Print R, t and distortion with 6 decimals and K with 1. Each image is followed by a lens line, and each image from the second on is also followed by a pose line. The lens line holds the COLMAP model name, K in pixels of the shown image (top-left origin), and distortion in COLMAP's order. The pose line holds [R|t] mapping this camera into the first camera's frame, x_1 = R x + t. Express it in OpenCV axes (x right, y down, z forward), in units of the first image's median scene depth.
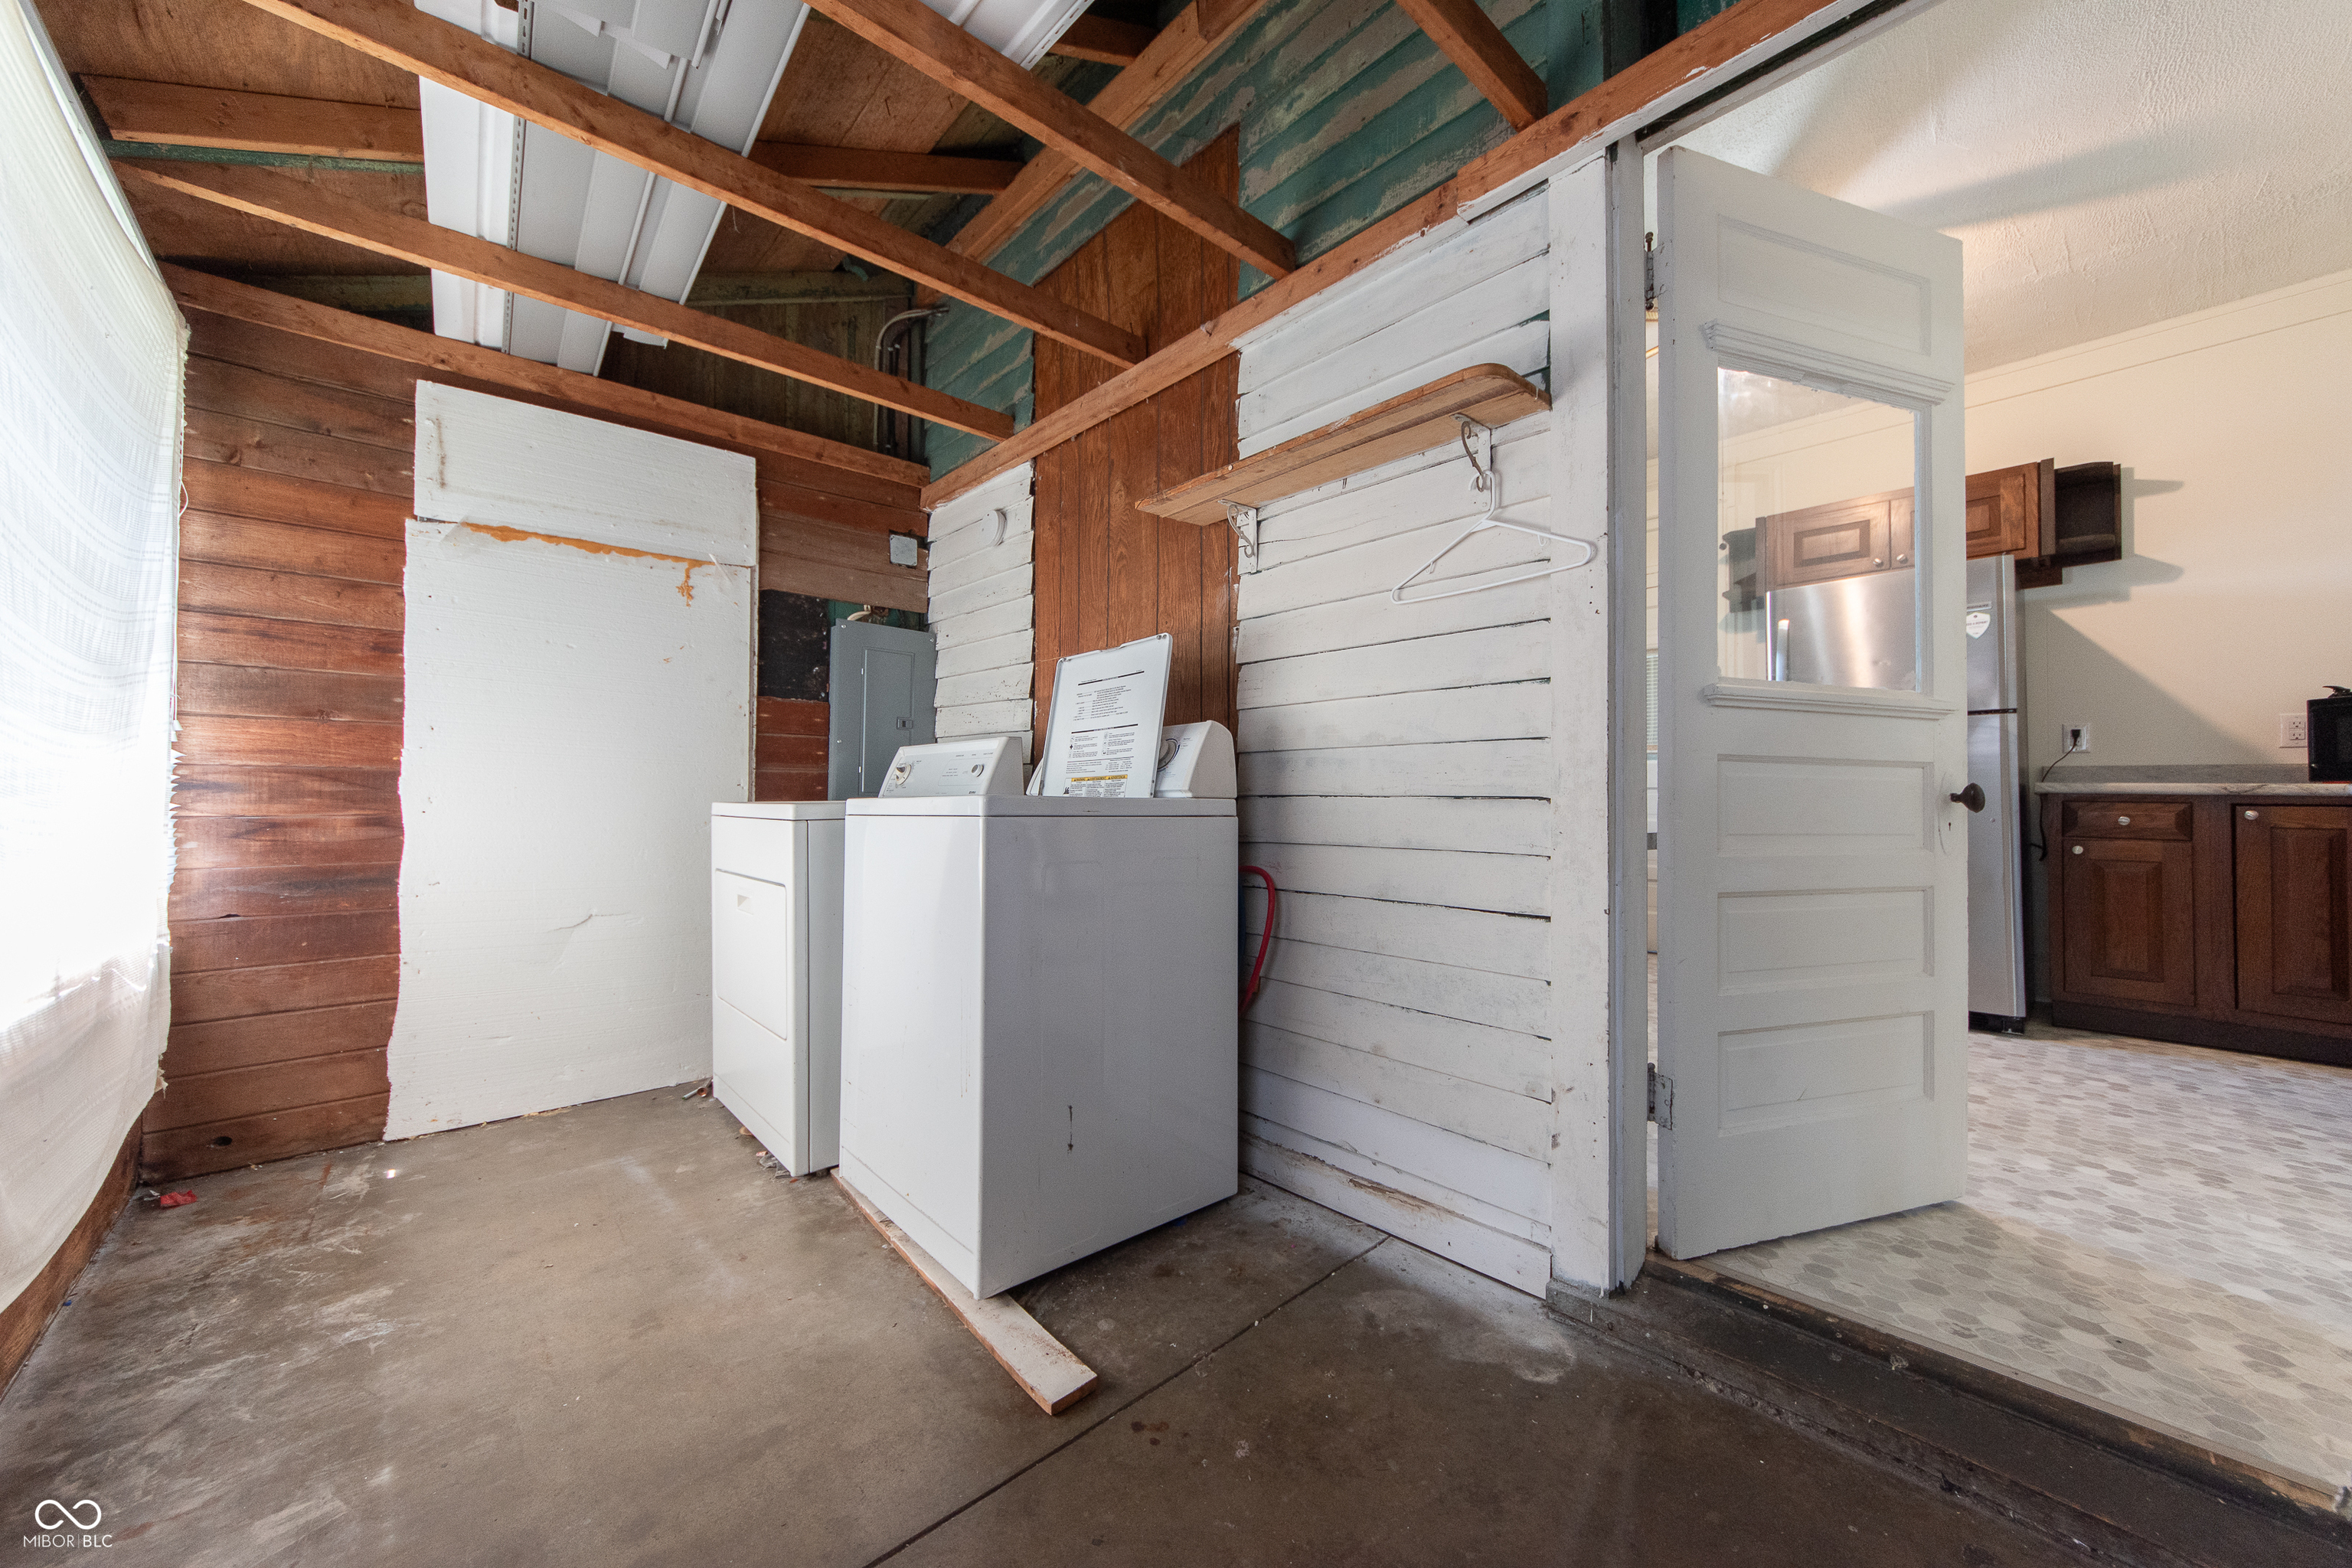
lens RADIAL K [[854.1, 0, 1177.1], [0, 854.1, 781.6], [0, 0, 1]] dist [-0.001354, 0.000679]
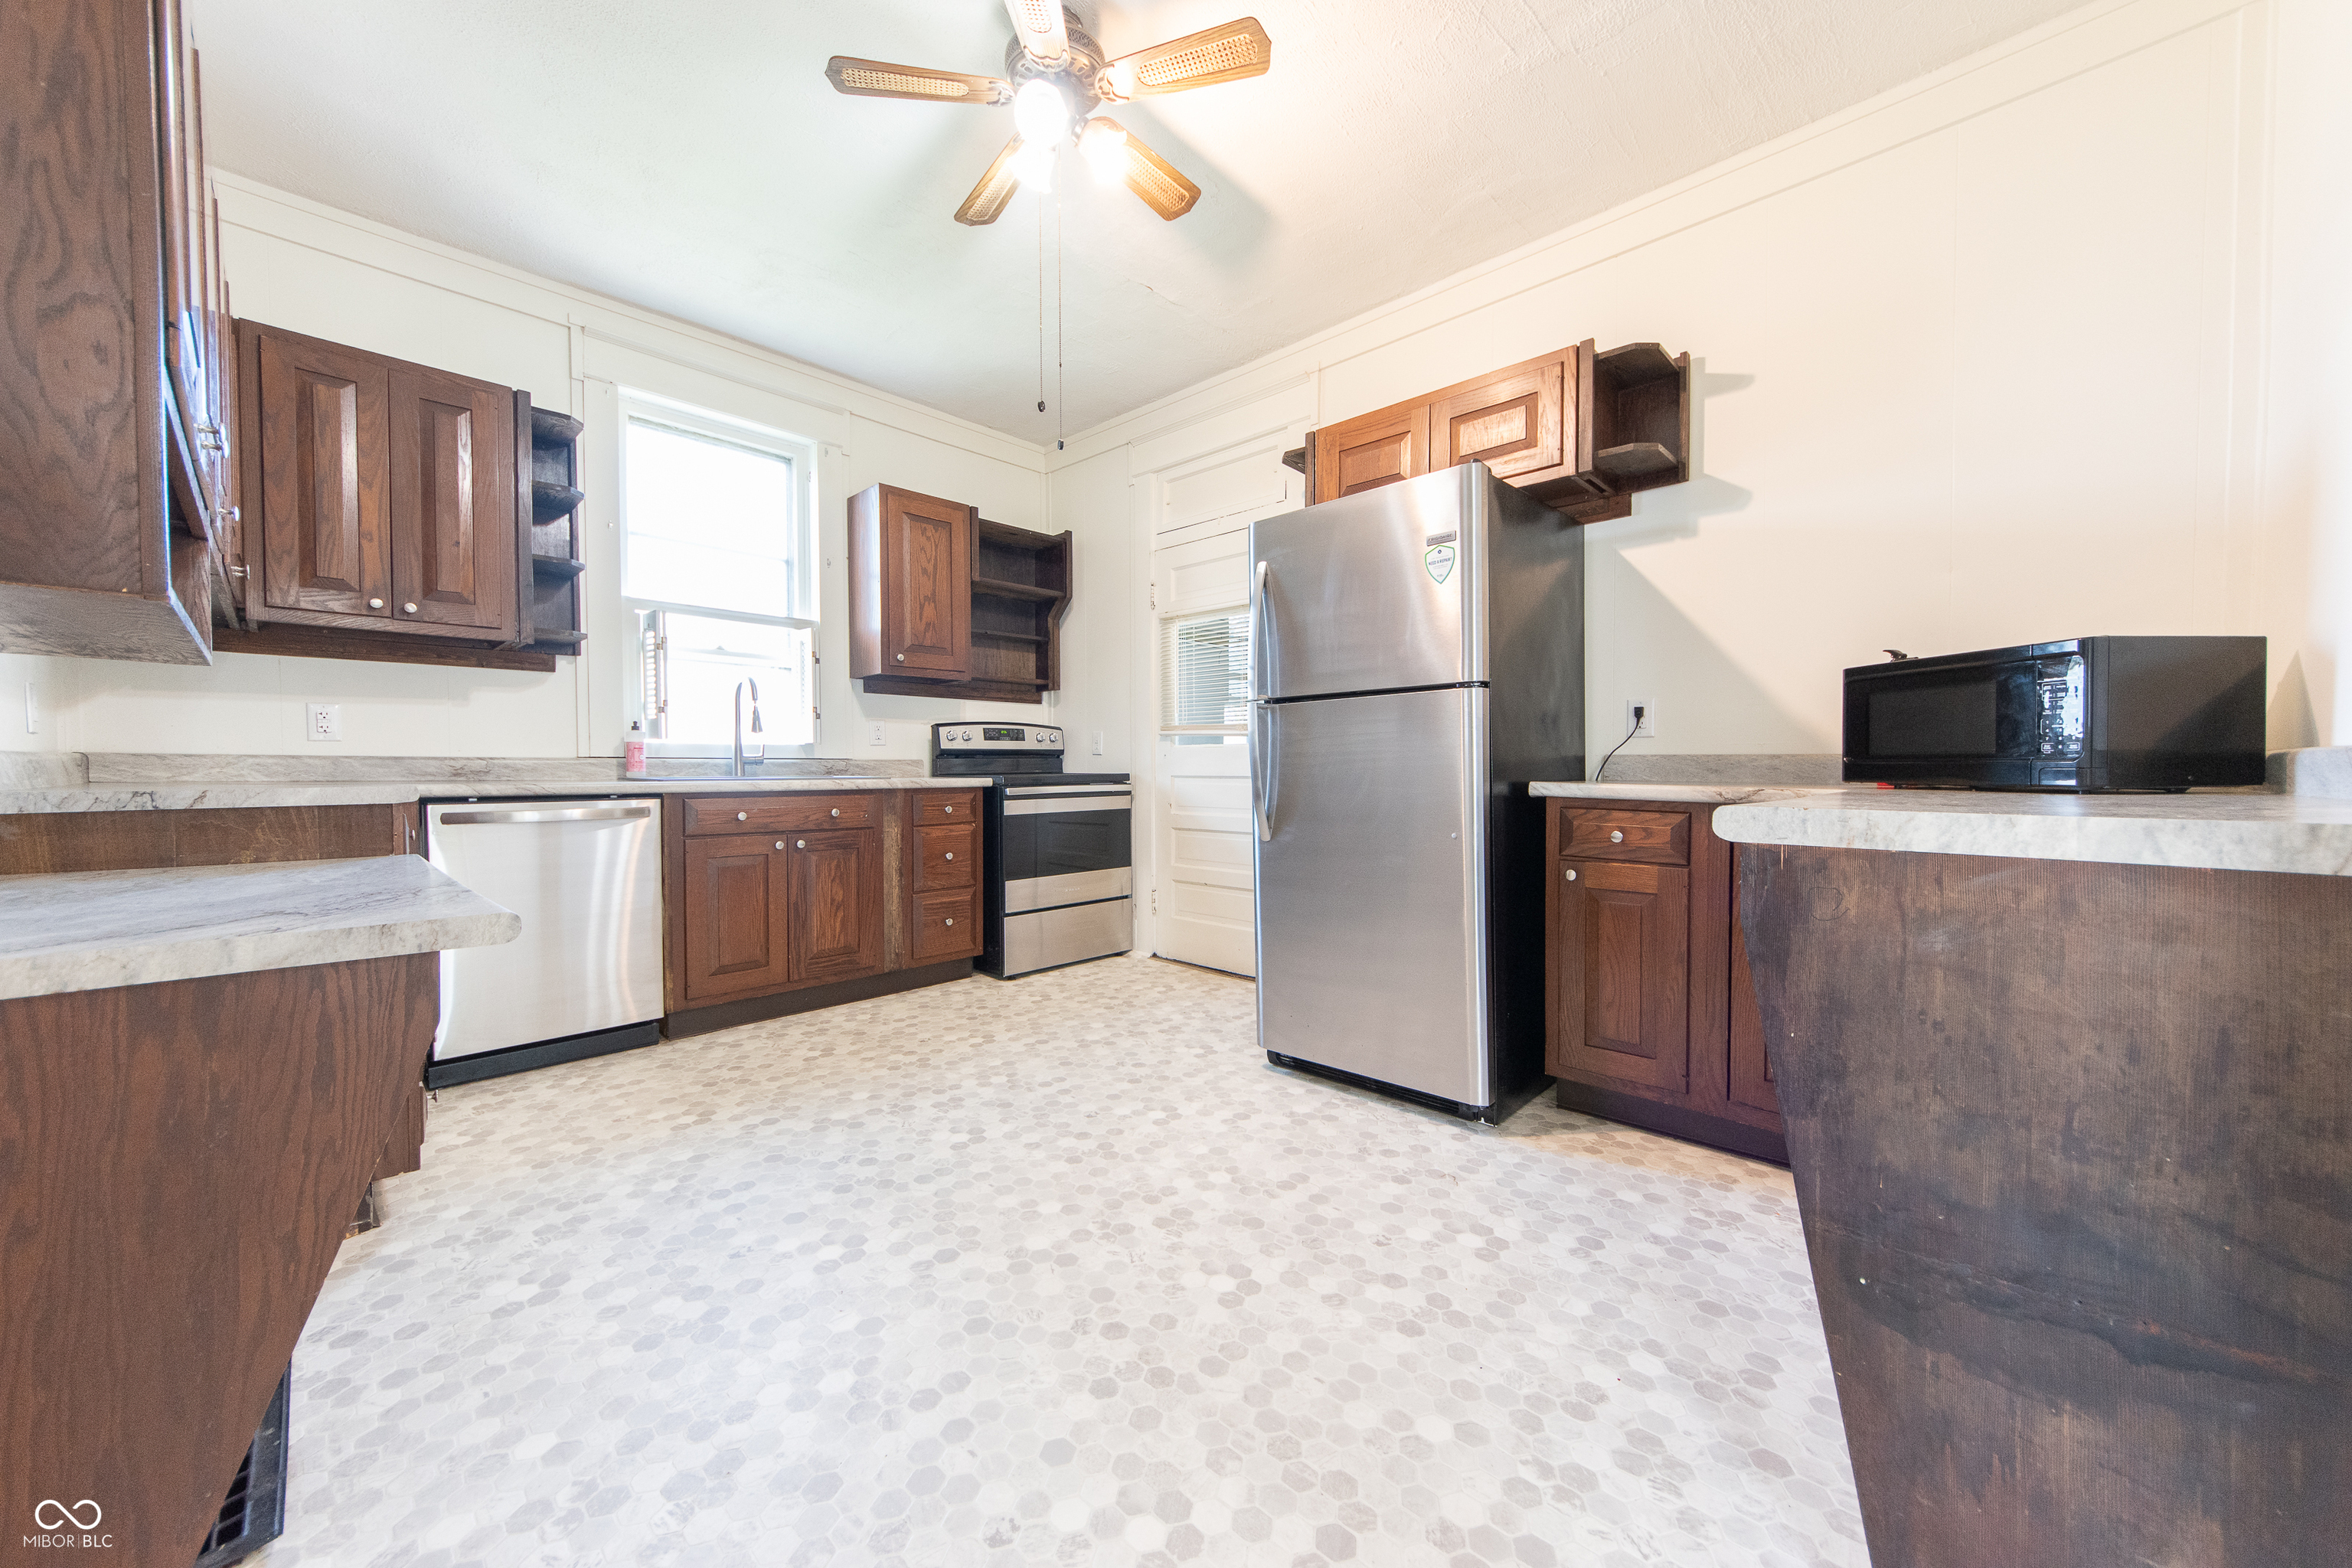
lens RADIAL K [[854.1, 0, 1176.5], [0, 854.1, 781.1], [0, 0, 1]] dist [-0.001354, 0.000679]
pose [[0.998032, -0.013825, 0.061160, 0.680845], [0.011432, 0.999162, 0.039305, -0.033461], [-0.061652, -0.038528, 0.997354, 0.297316]]
